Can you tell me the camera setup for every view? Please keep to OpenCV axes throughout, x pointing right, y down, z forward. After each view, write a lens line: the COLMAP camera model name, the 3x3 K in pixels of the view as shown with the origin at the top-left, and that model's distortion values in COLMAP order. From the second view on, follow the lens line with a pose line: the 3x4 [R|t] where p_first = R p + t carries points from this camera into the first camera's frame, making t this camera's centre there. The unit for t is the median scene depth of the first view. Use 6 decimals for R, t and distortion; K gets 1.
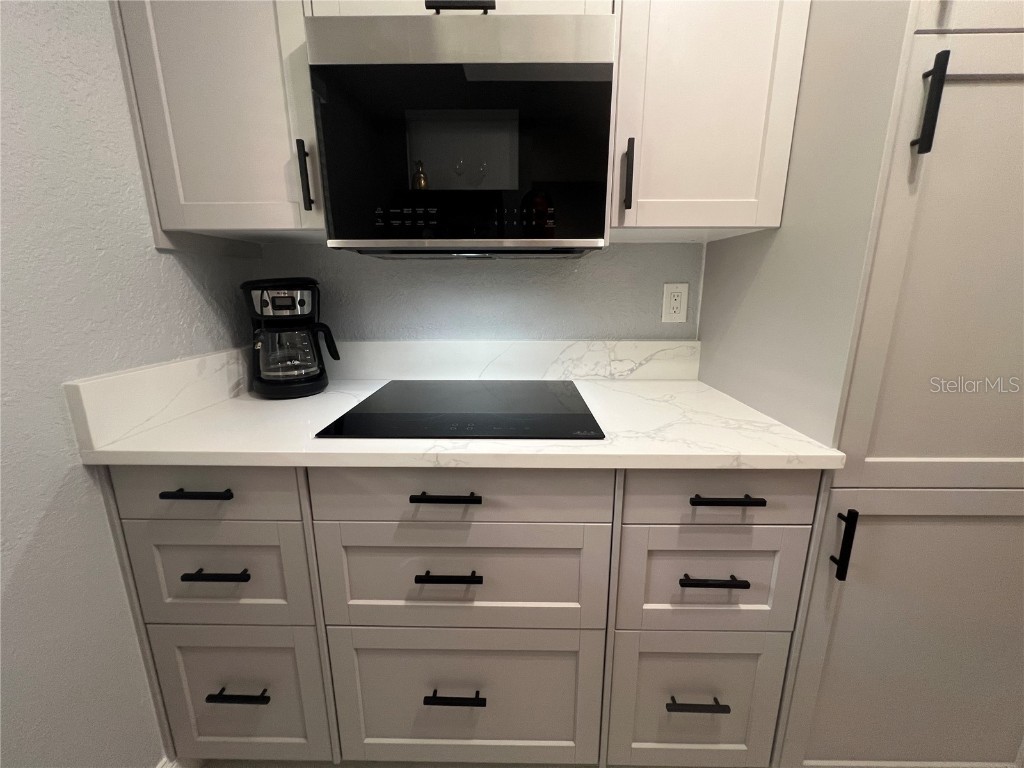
lens RADIAL K [[410.3, 0, 510.6], [0, 410.3, 382.5], [0, 0, 1]] dist [-0.002470, 0.000673]
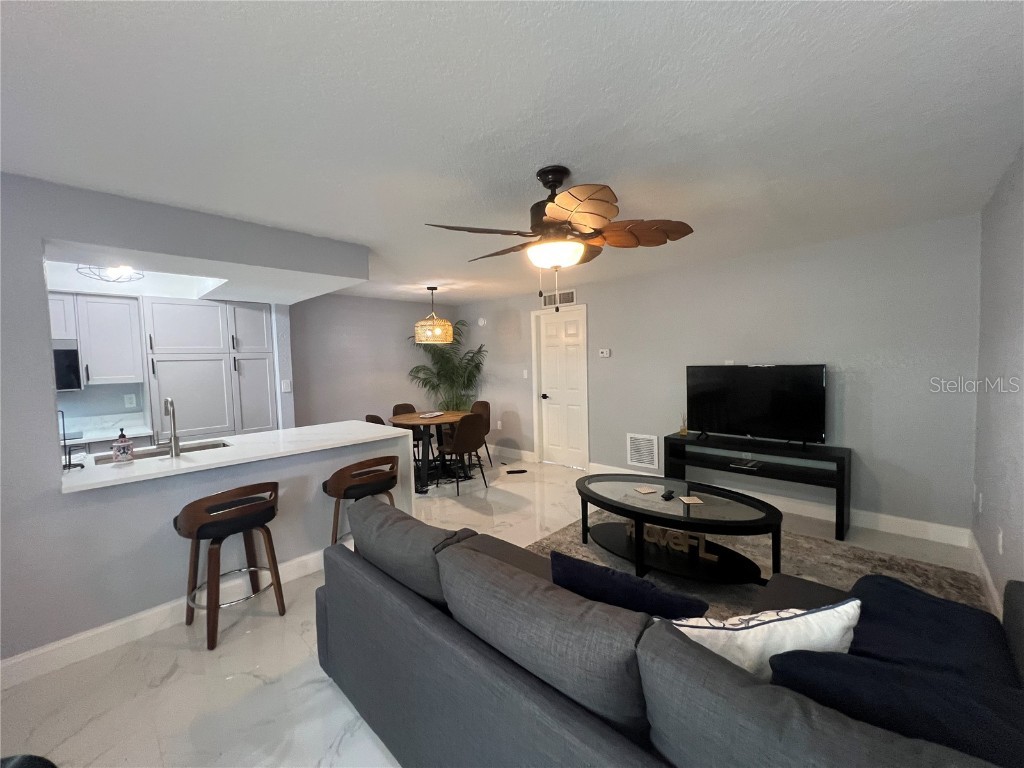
lens RADIAL K [[410.3, 0, 510.6], [0, 410.3, 382.5], [0, 0, 1]] dist [-0.002470, 0.000673]
pose [[0.684252, -0.061245, 0.726670, 0.200041], [0.195244, 0.975475, -0.101632, 0.815236], [-0.702623, 0.211420, 0.679428, -4.688892]]
